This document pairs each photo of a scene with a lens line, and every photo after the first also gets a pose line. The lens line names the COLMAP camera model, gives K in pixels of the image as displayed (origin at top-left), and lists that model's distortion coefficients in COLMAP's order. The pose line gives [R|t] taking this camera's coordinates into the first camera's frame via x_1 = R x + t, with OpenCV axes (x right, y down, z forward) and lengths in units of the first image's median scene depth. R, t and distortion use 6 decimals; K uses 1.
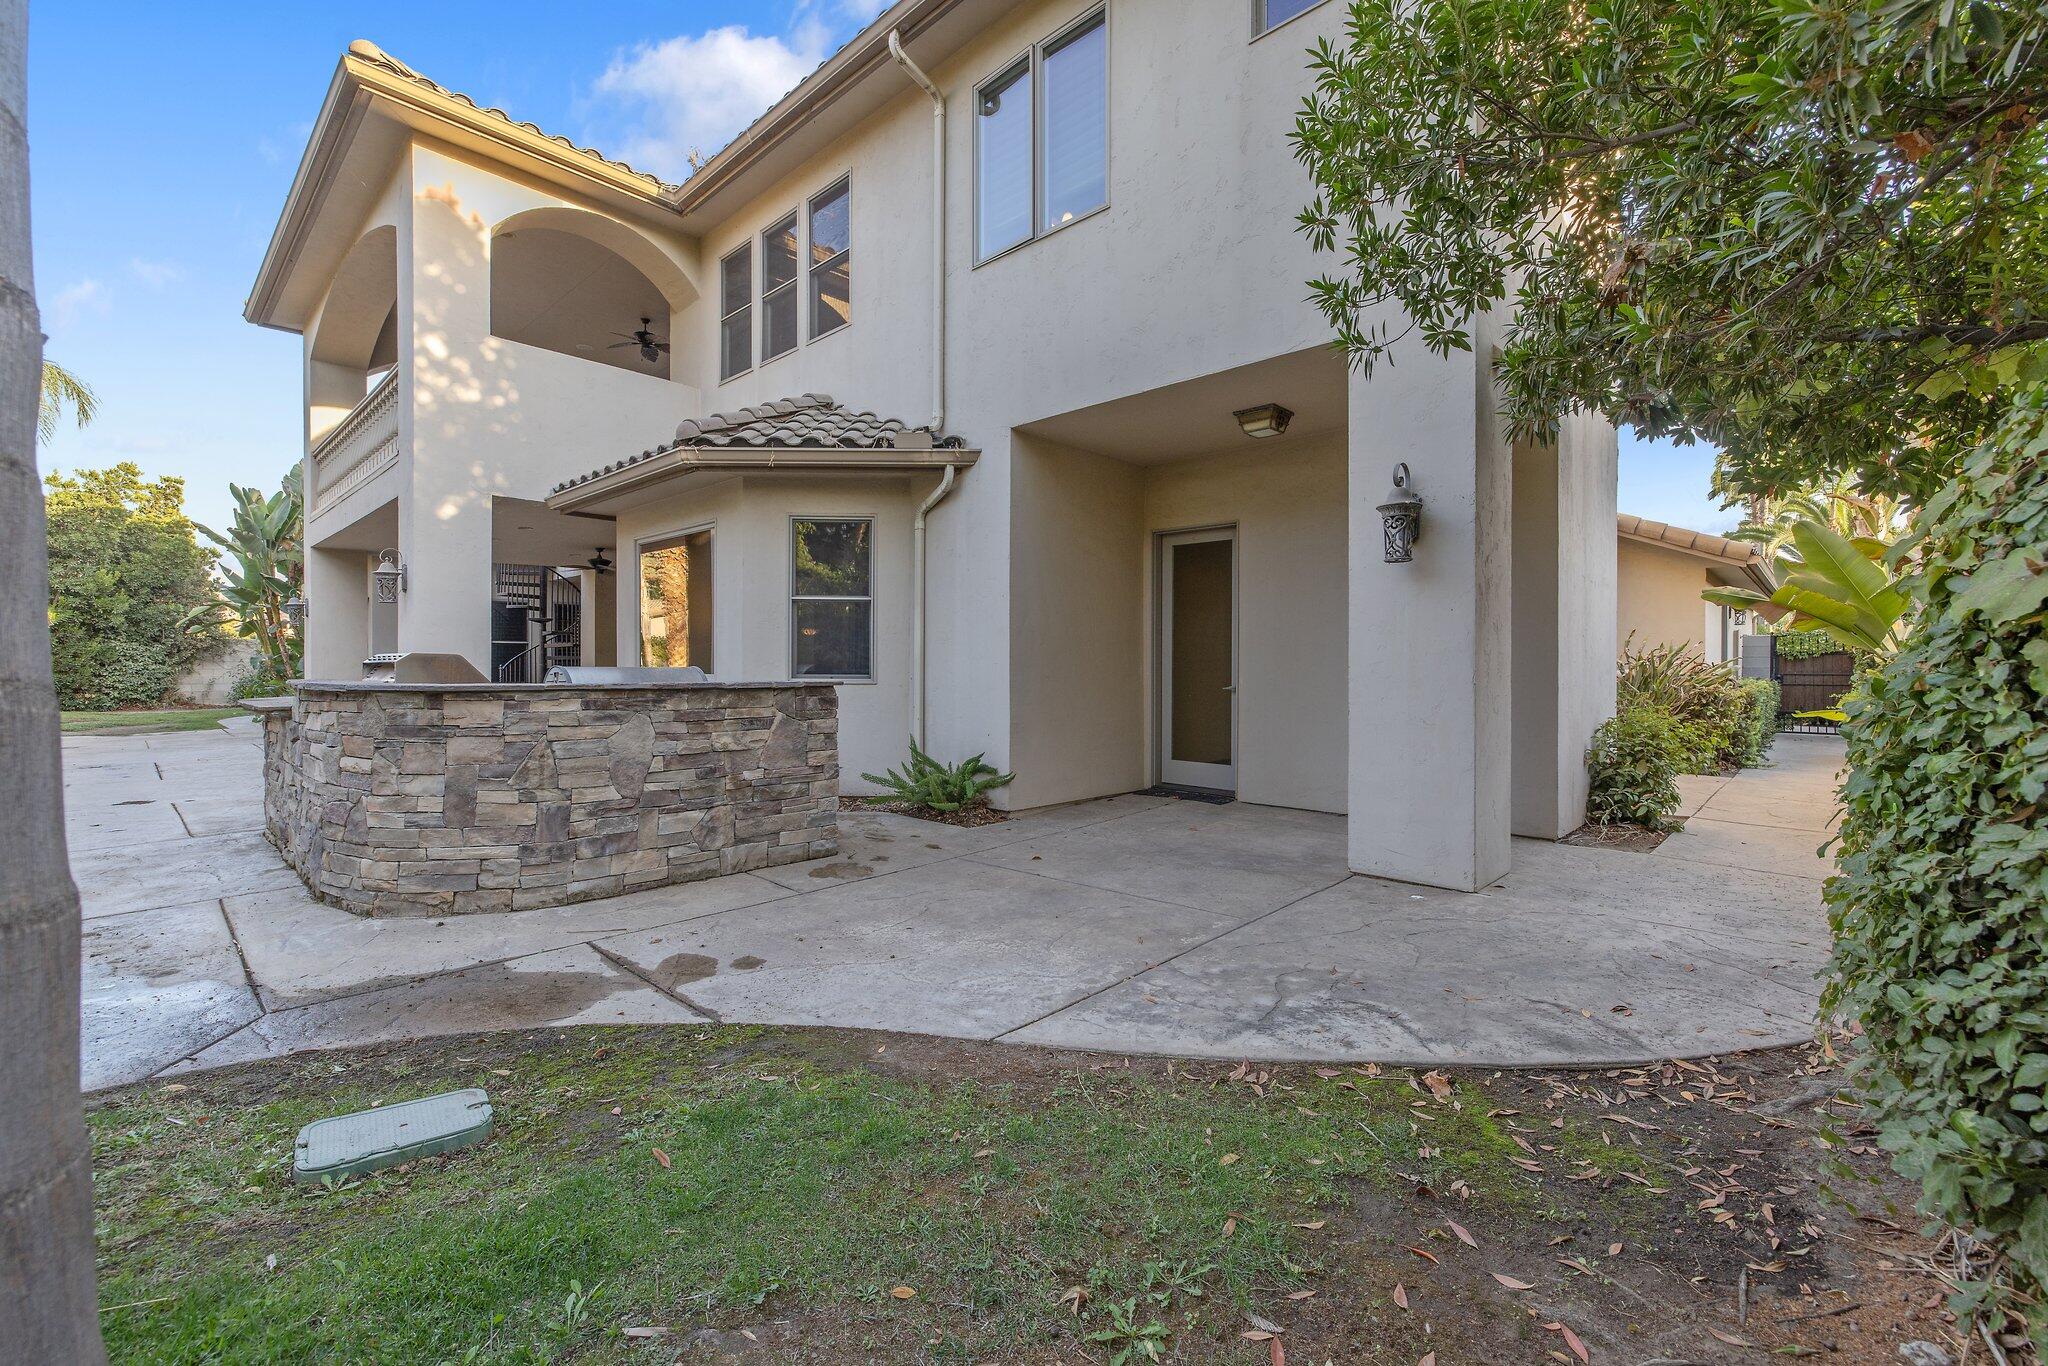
lens RADIAL K [[858.9, 0, 1030.4], [0, 858.9, 667.1], [0, 0, 1]] dist [0.007314, -0.000863]
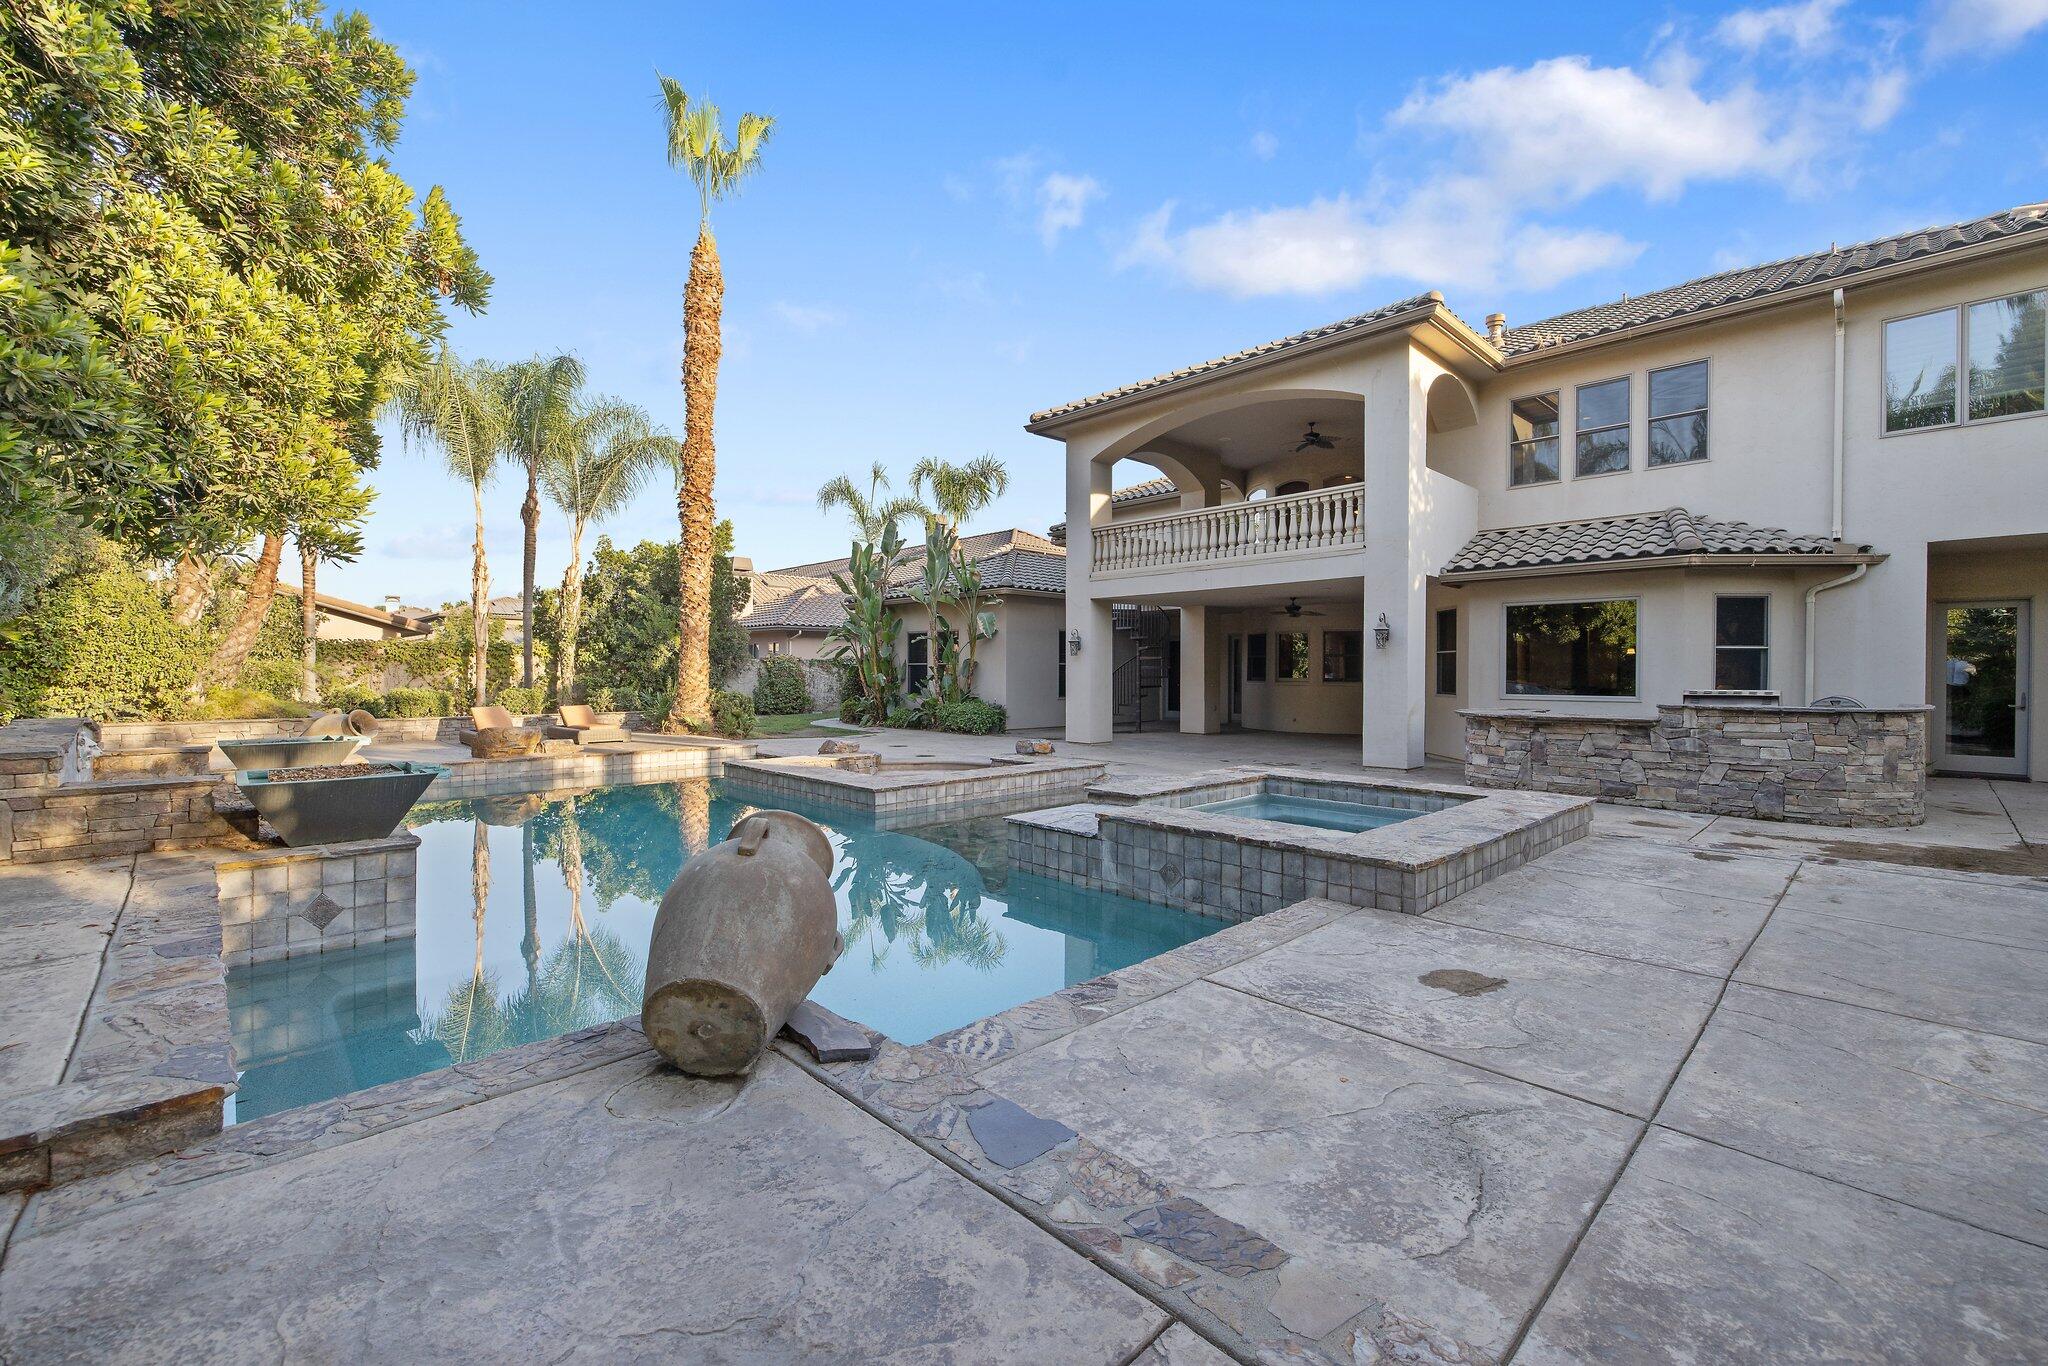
lens RADIAL K [[858.9, 0, 1029.8], [0, 858.9, 677.3], [0, 0, 1]] dist [0.007314, -0.000863]
pose [[0.998804, -0.002223, -0.048851, -2.485513], [0.002352, 0.999994, 0.002579, -0.060451], [0.048845, -0.002691, 0.998803, -1.038292]]
